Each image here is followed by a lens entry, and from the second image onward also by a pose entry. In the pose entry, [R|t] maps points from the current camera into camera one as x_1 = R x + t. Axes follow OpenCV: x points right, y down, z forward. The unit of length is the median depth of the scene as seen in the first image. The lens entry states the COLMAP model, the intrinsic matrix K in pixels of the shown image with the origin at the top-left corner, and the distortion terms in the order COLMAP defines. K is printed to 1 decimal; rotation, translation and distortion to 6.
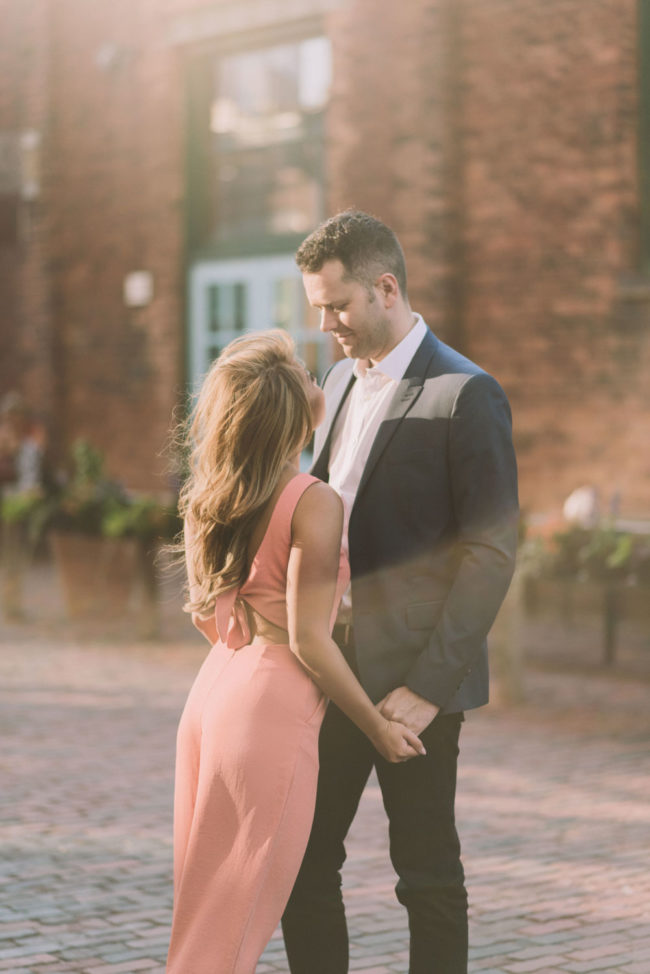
lens RADIAL K [[2341.6, 0, 323.4], [0, 2341.6, 489.8], [0, 0, 1]] dist [0.049255, 0.000000]
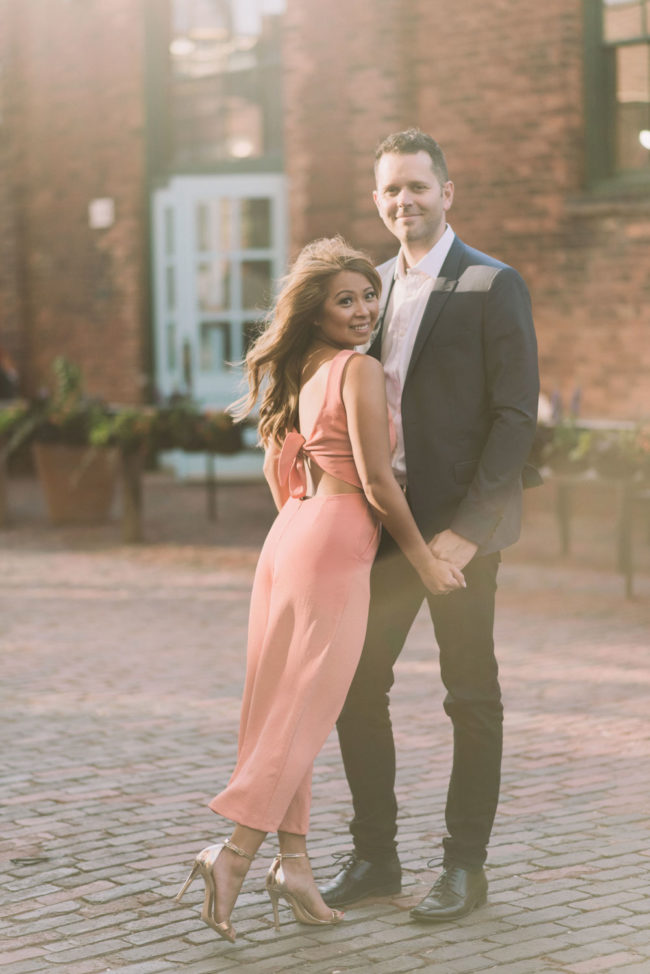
lens RADIAL K [[2341.6, 0, 326.9], [0, 2341.6, 484.3], [0, 0, 1]] dist [0.049255, 0.000000]
pose [[0.999257, -0.016008, 0.035073, -0.036936], [0.014986, 0.999461, 0.029202, 0.012522], [-0.035522, -0.028655, 0.998958, -0.106827]]
